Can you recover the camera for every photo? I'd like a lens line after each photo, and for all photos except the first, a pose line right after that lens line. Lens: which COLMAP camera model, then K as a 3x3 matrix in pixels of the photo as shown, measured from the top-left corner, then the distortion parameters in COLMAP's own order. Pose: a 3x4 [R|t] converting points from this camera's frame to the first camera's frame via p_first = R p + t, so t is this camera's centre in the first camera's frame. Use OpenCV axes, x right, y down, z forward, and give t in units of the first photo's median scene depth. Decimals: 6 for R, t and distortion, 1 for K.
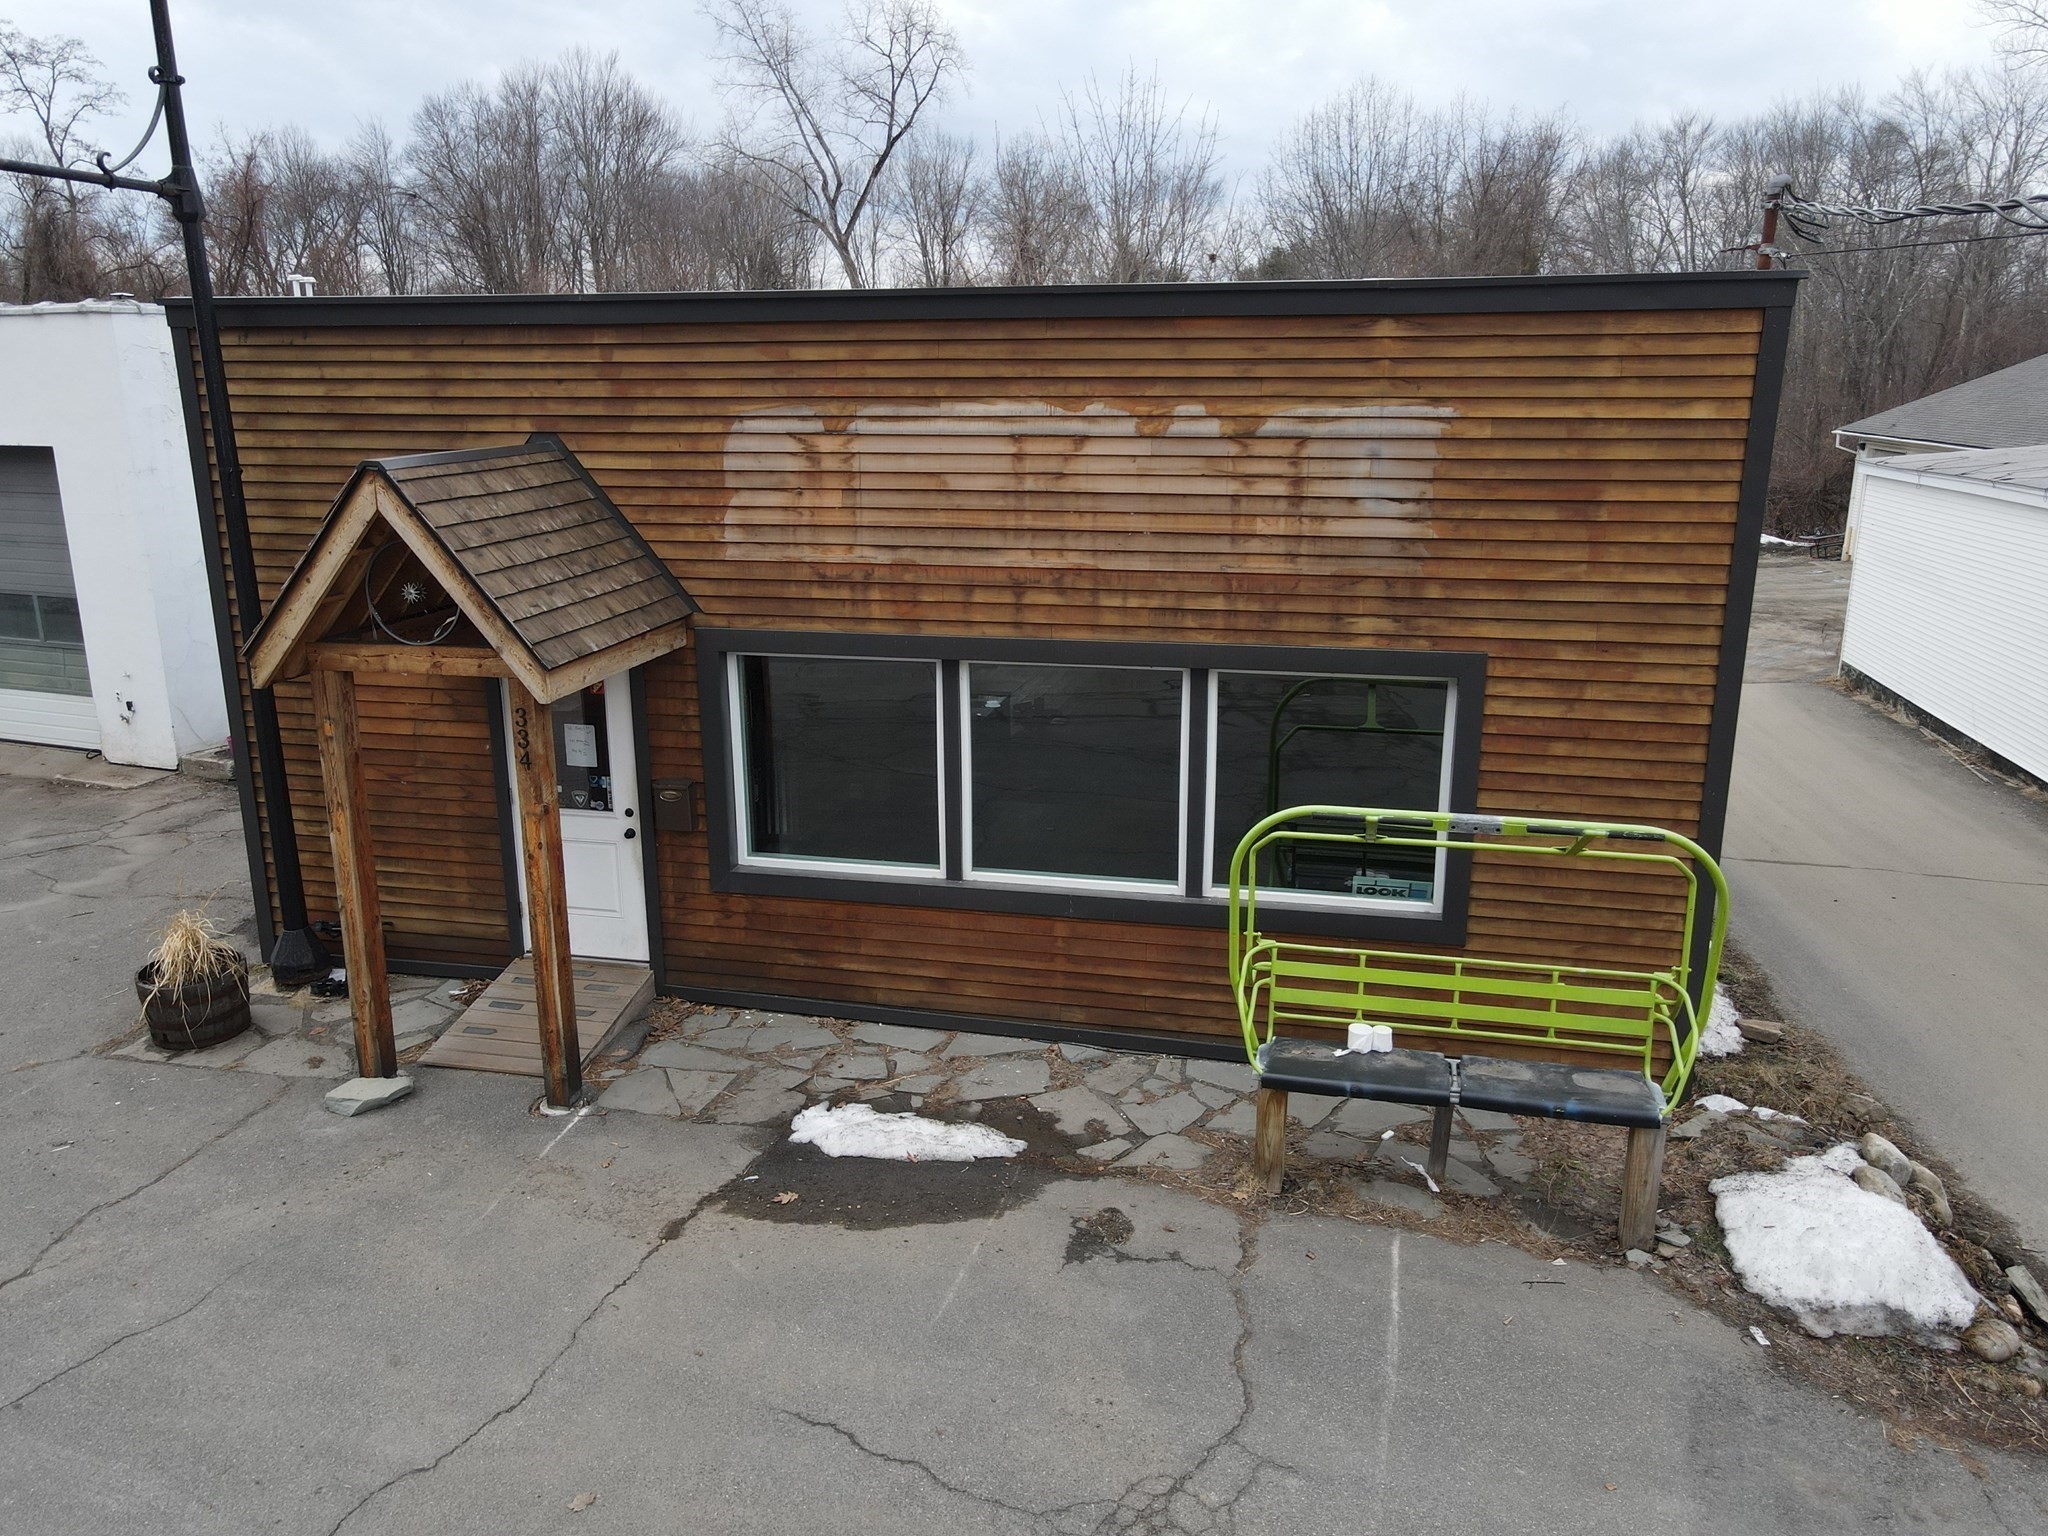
lens RADIAL K [[1496.1, 0, 1017.9], [0, 1496.1, 764.6], [0, 0, 1]] dist [-0.000405, 0.024884]
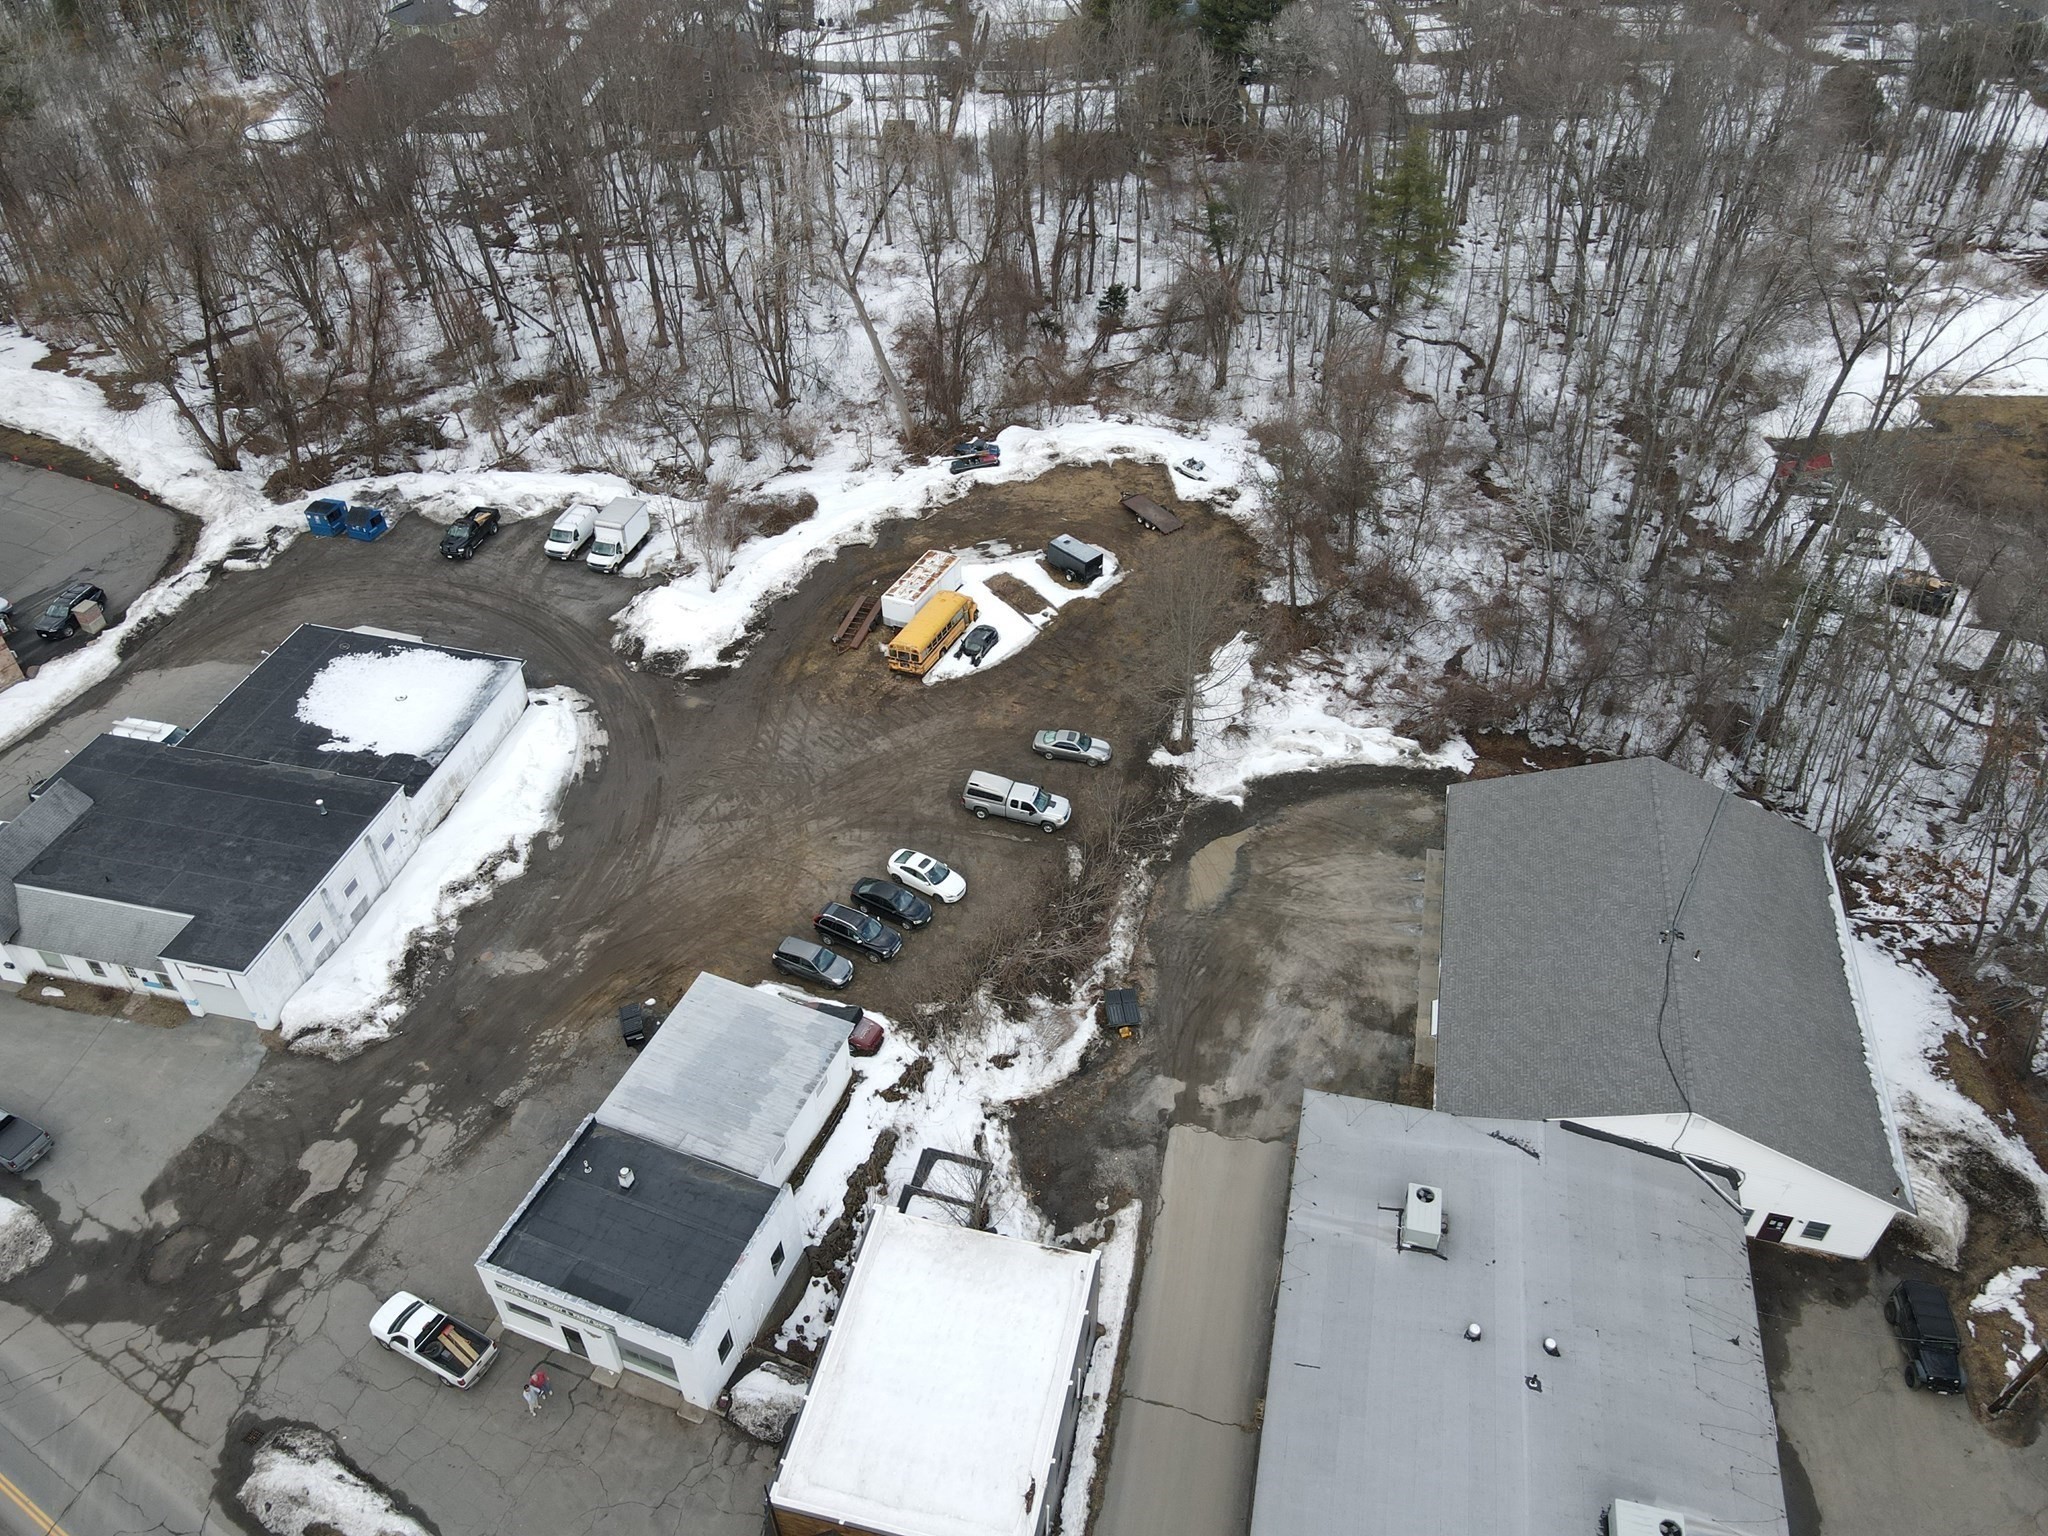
lens RADIAL K [[1496.1, 0, 1017.8], [0, 1496.1, 763.6], [0, 0, 1]] dist [-0.000405, 0.024884]
pose [[0.999759, 0.005617, -0.021223, 0.536731], [0.004169, 0.900537, 0.434759, -5.876019], [0.021554, -0.434743, 0.900297, -3.145600]]
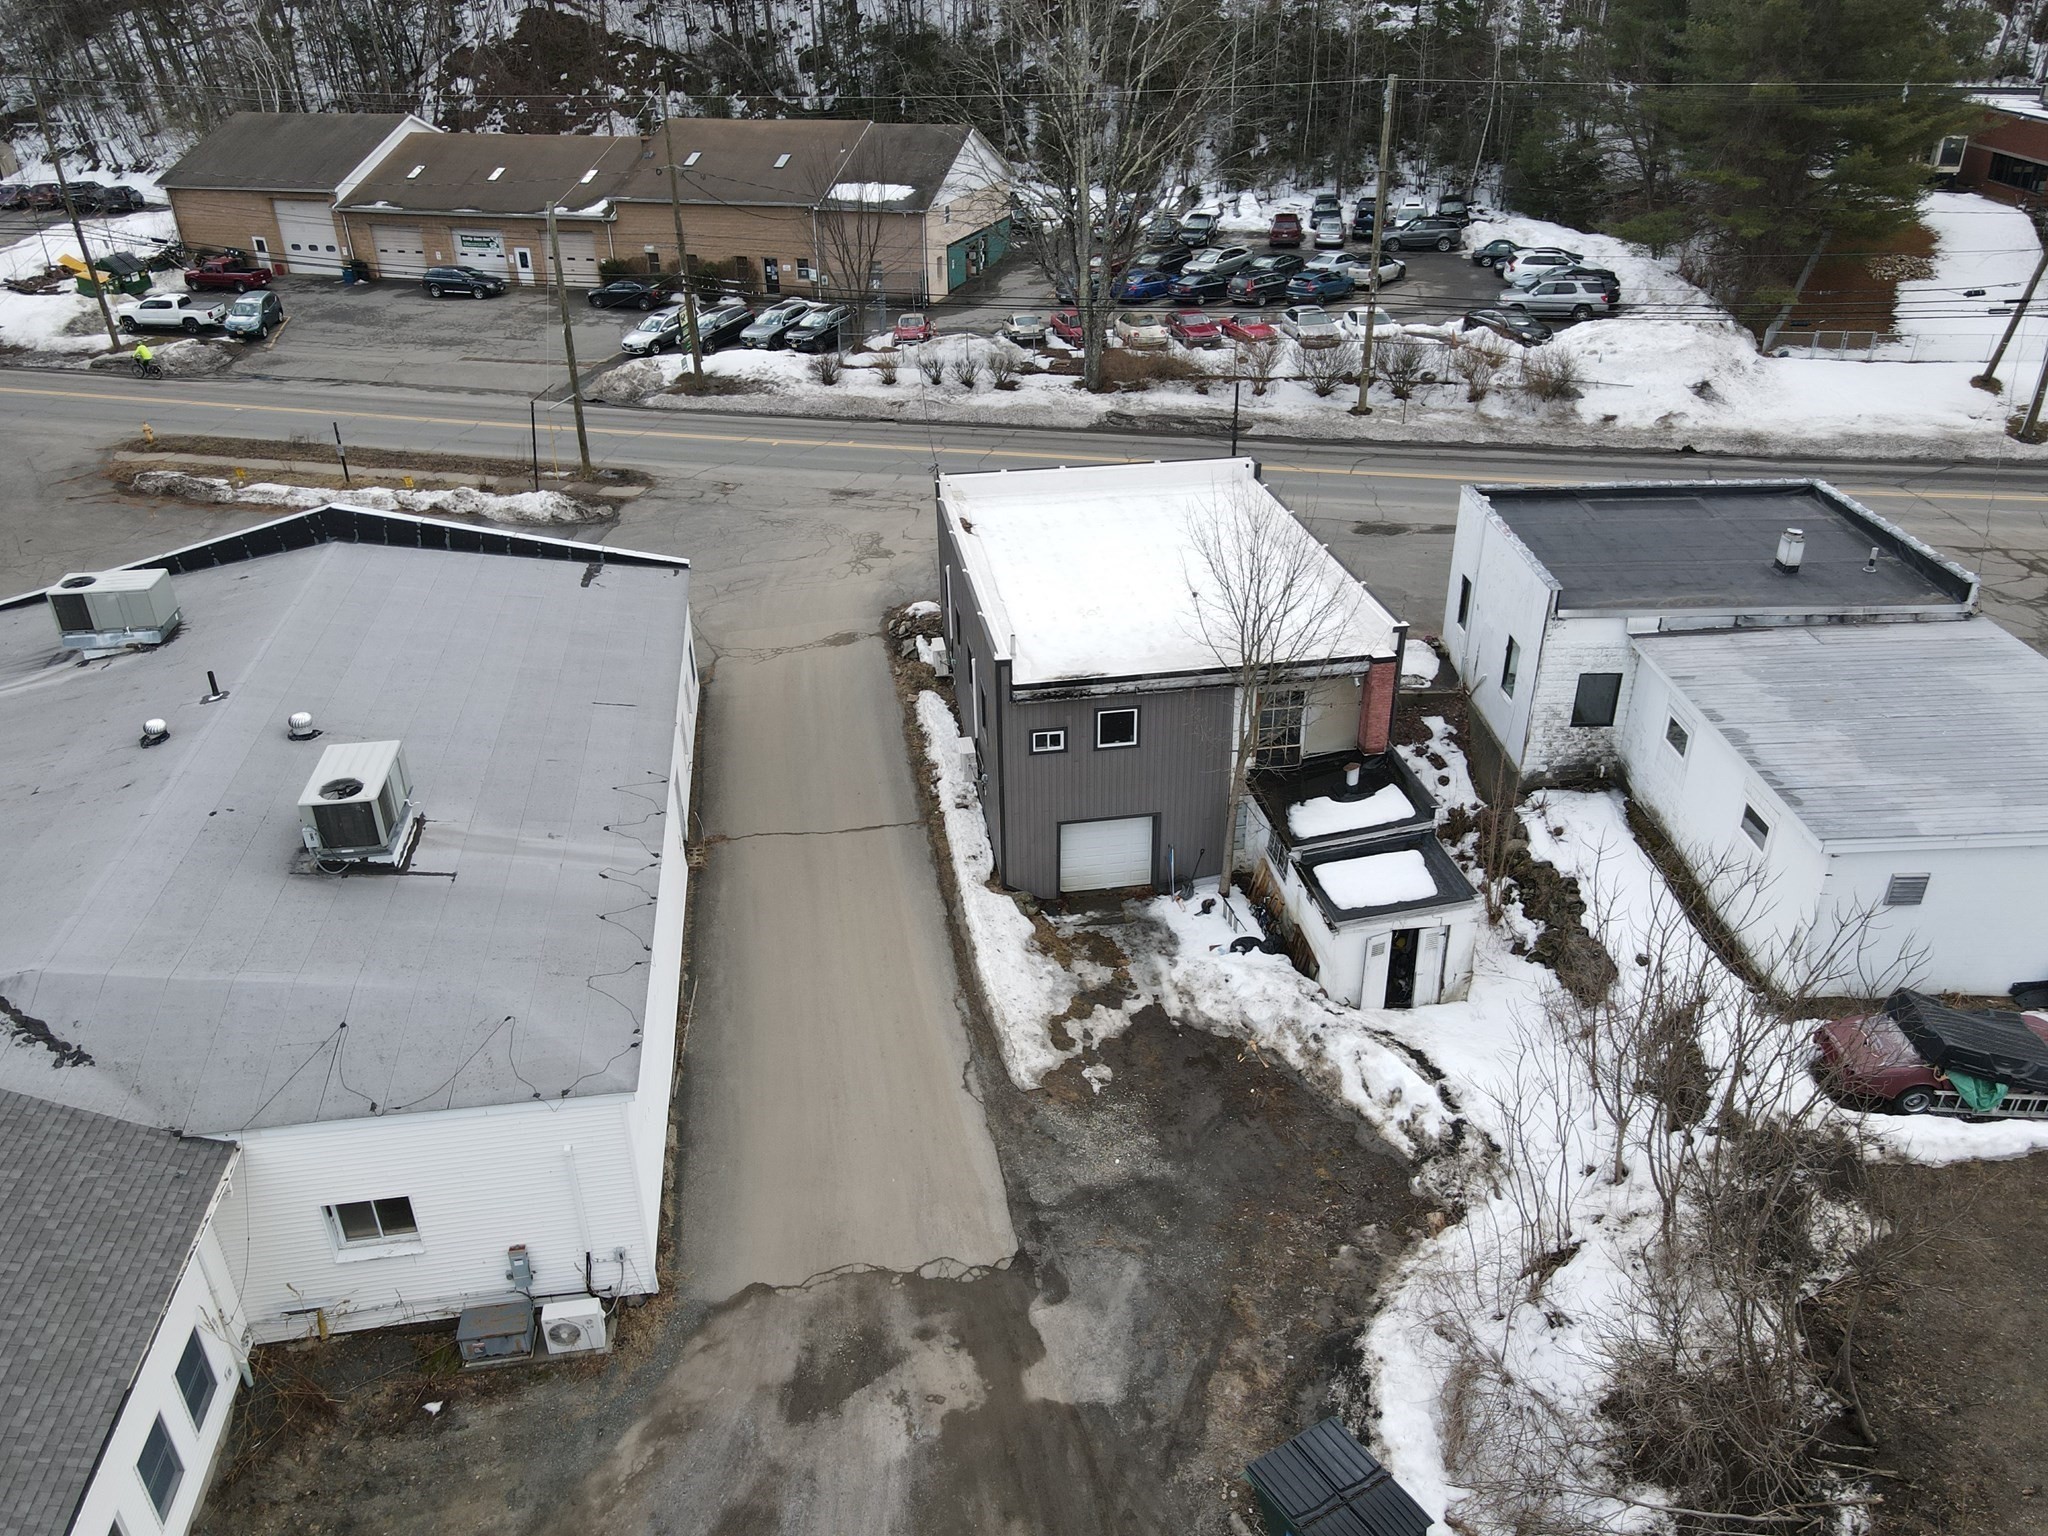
lens RADIAL K [[1496.1, 0, 1019.1], [0, 1496.1, 765.8], [0, 0, 1]] dist [-0.000405, 0.024884]
pose [[-0.930227, 0.188405, -0.314929, 2.038315], [-0.074235, 0.743811, 0.664255, -3.043601], [0.359397, 0.641287, -0.677927, 5.219029]]
